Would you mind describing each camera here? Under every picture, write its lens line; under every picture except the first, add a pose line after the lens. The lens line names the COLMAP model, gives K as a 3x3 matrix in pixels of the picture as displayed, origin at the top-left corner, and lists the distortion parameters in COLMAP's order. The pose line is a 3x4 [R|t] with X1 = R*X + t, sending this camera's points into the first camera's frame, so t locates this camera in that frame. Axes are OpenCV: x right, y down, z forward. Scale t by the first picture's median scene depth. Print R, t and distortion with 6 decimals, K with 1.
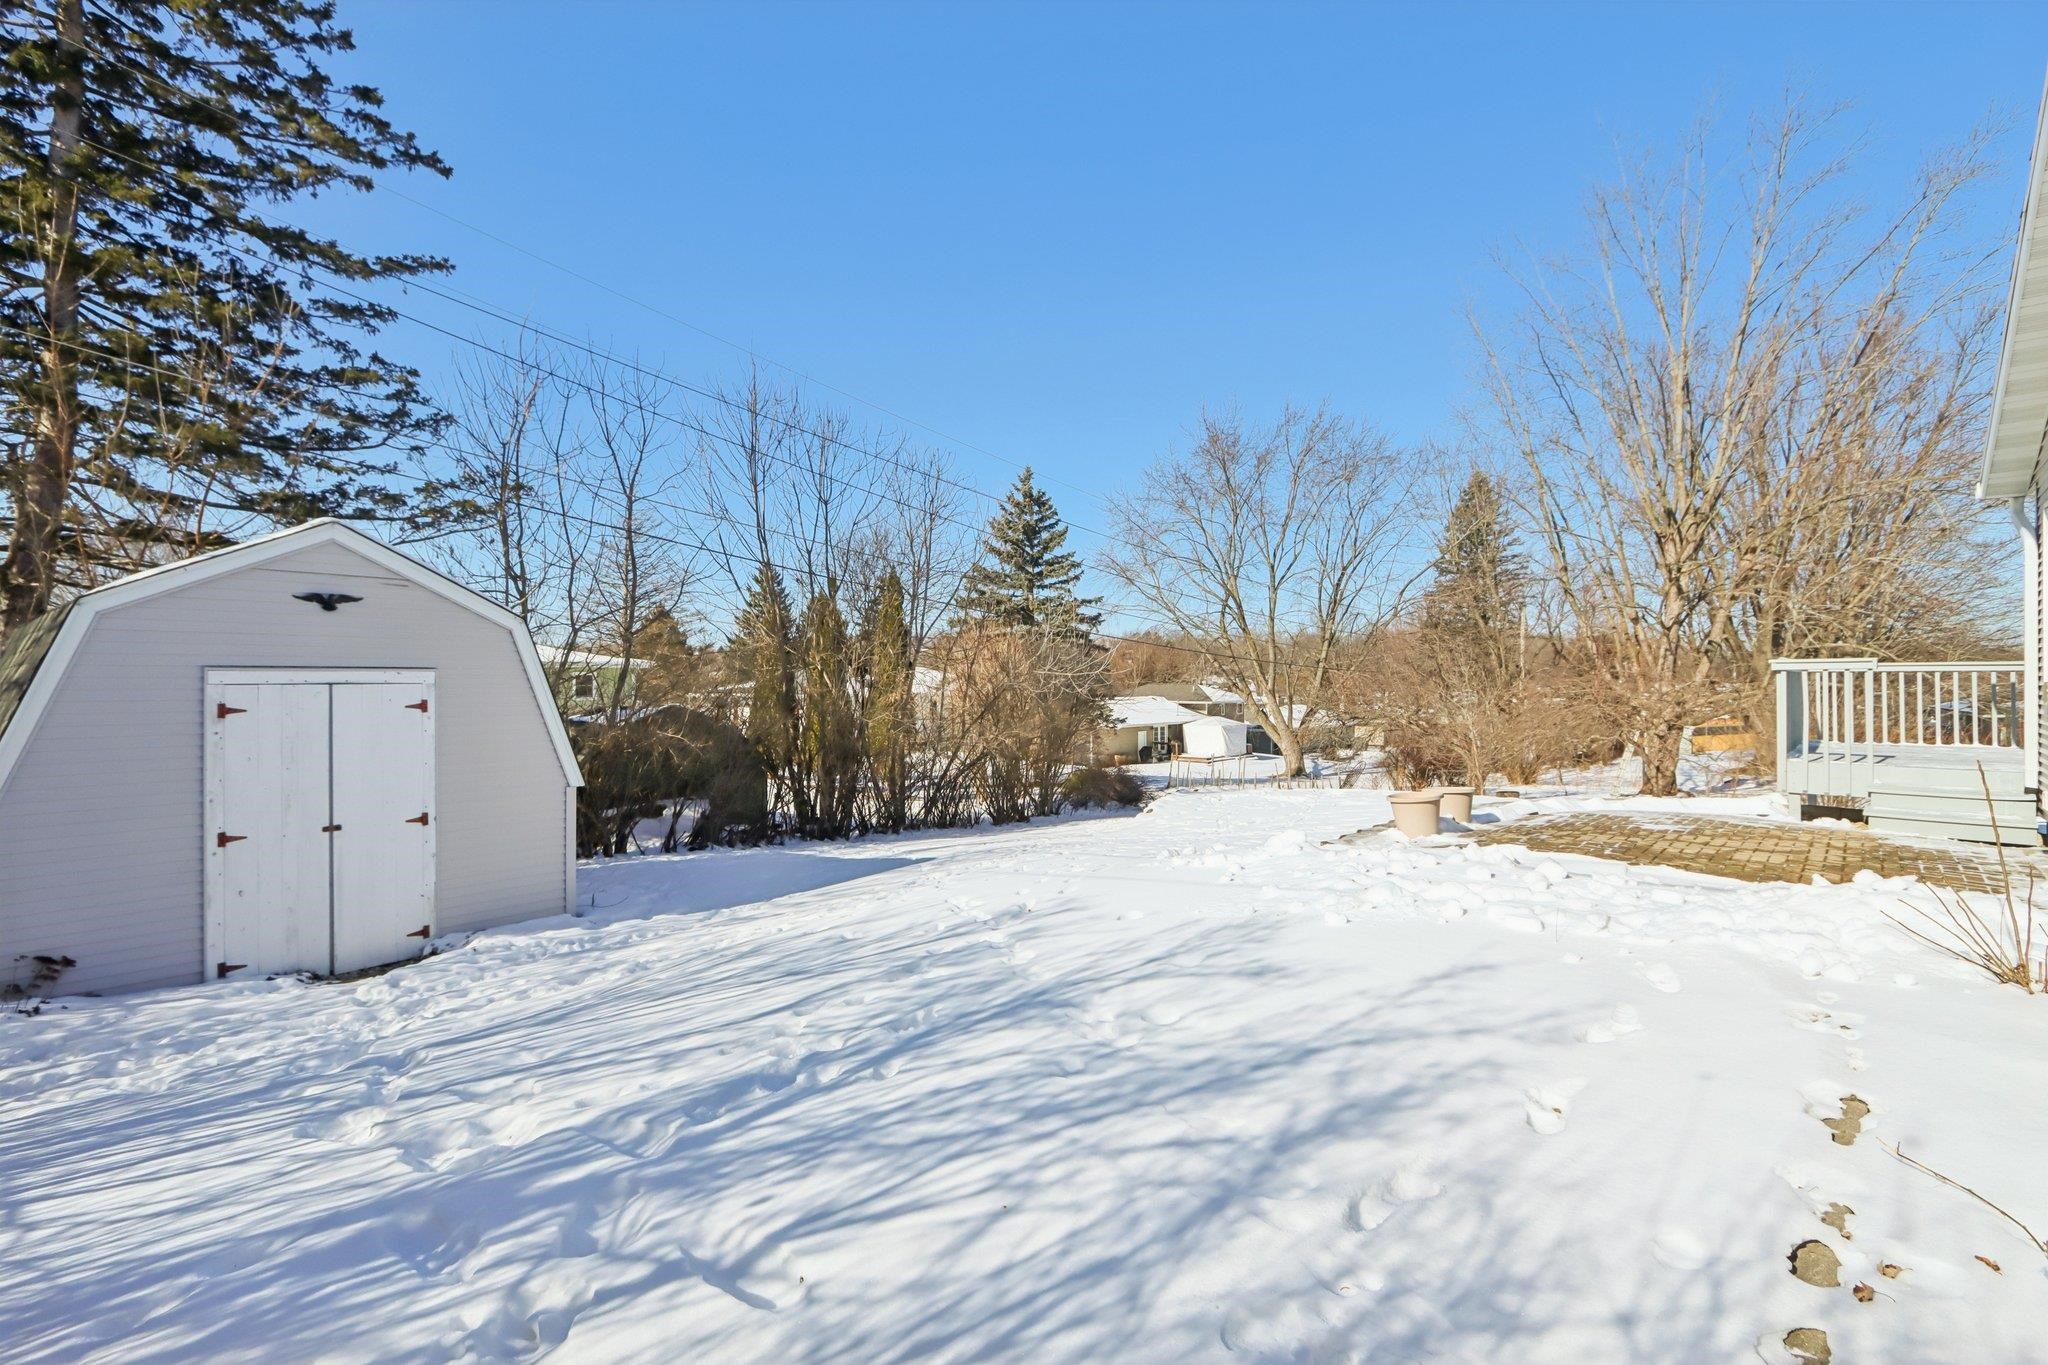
lens RADIAL K [[952.0, 0, 1021.3], [0, 952.0, 680.5], [0, 0, 1]] dist [-0.016849, 0.003308]
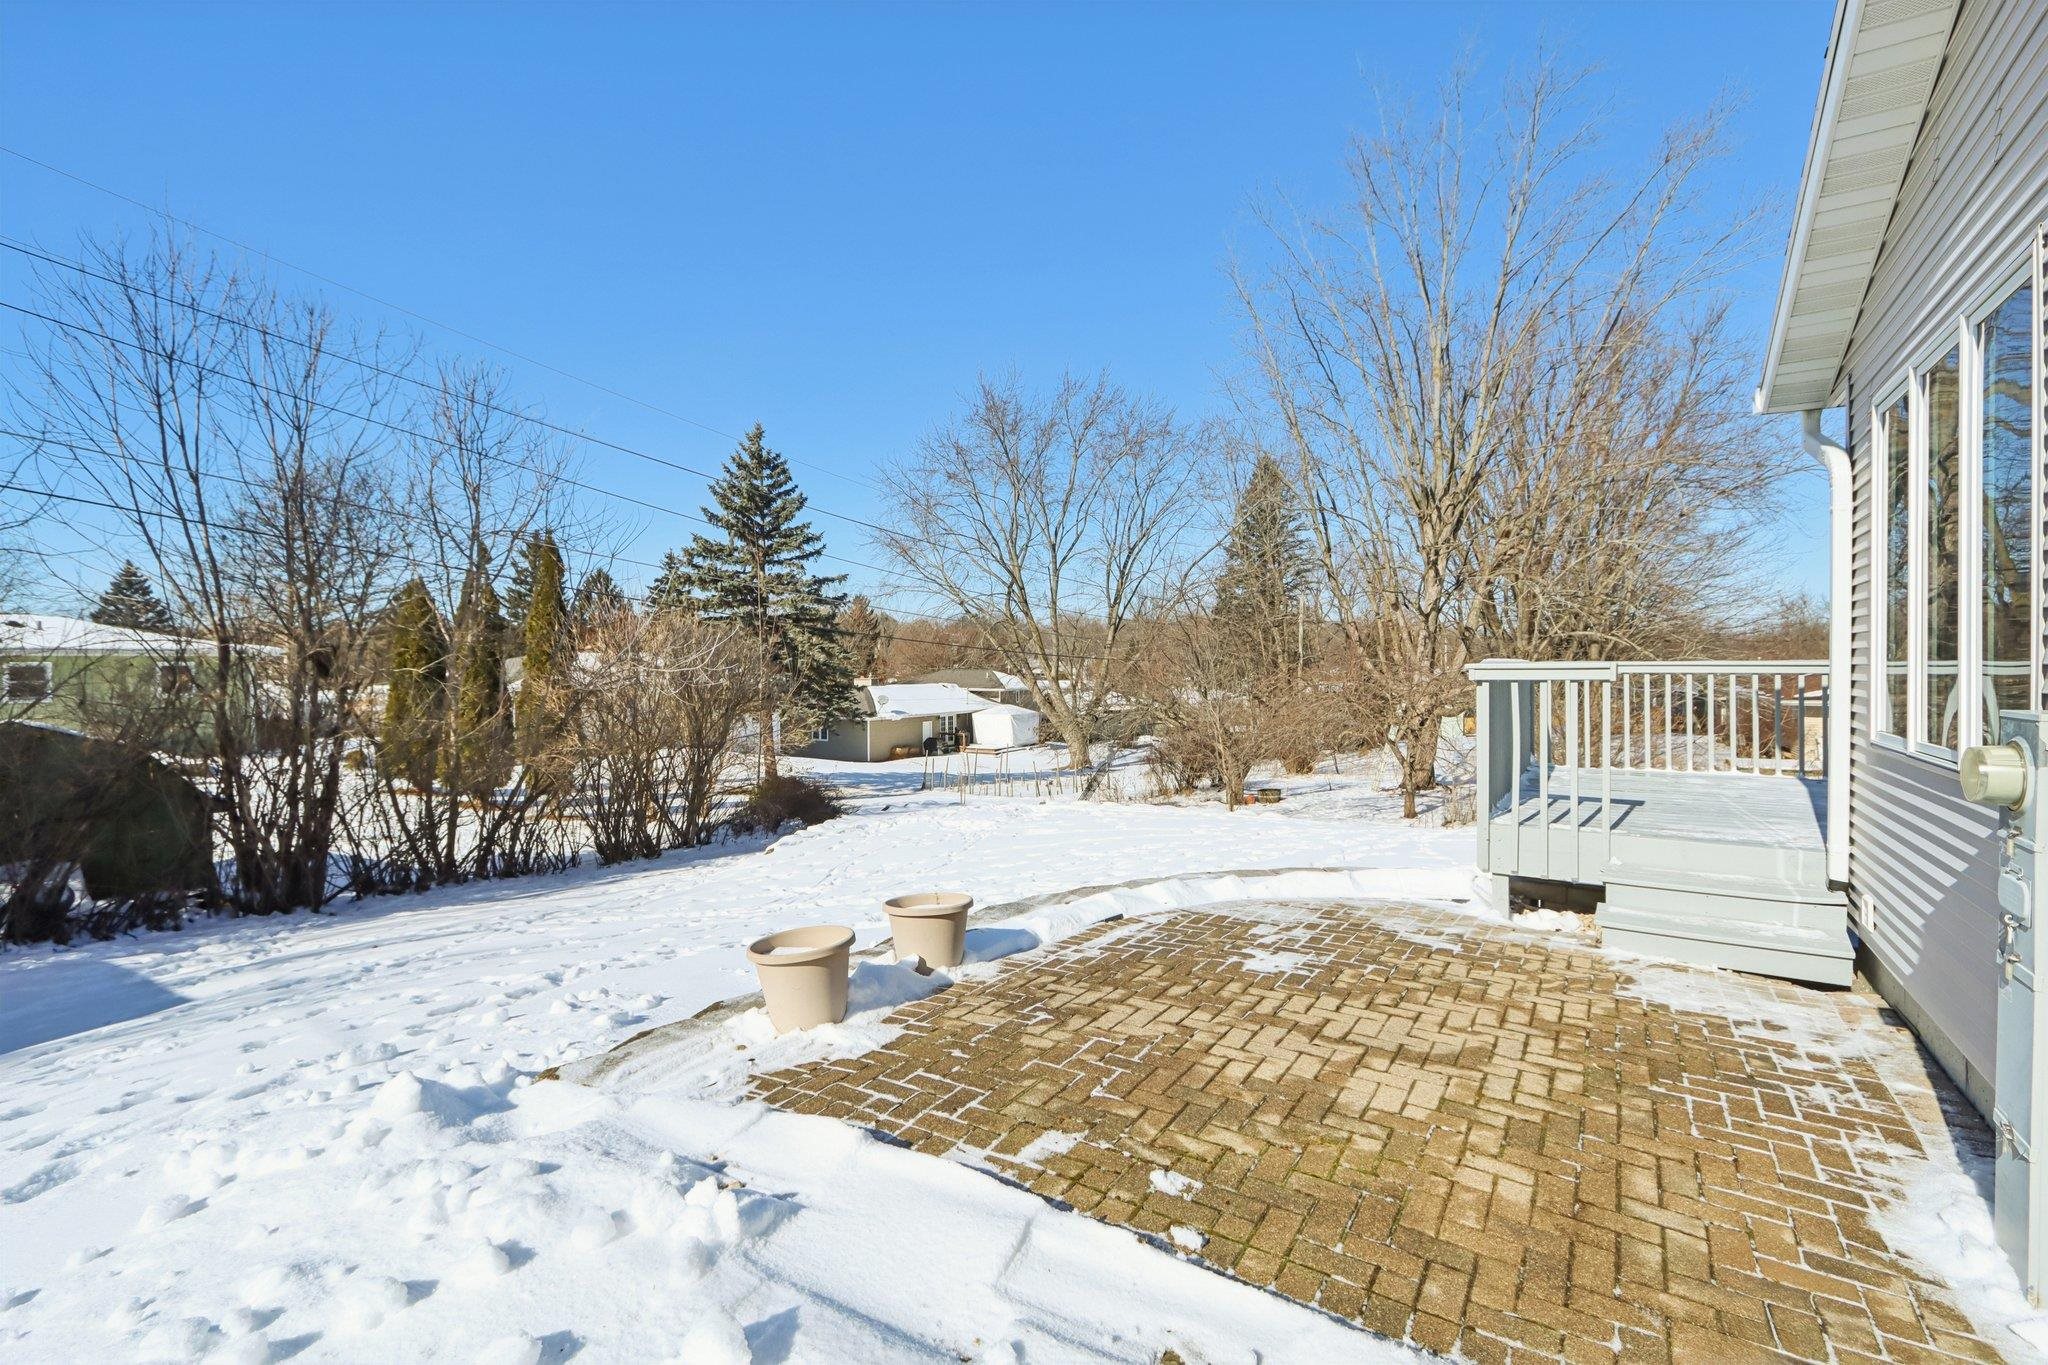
lens RADIAL K [[952.0, 0, 1025.3], [0, 952.0, 673.2], [0, 0, 1]] dist [-0.016849, 0.003308]
pose [[0.984704, -0.004047, 0.174190, 0.093918], [0.002290, 0.999944, 0.010284, -0.005522], [-0.174222, -0.009727, 0.984658, 0.102030]]
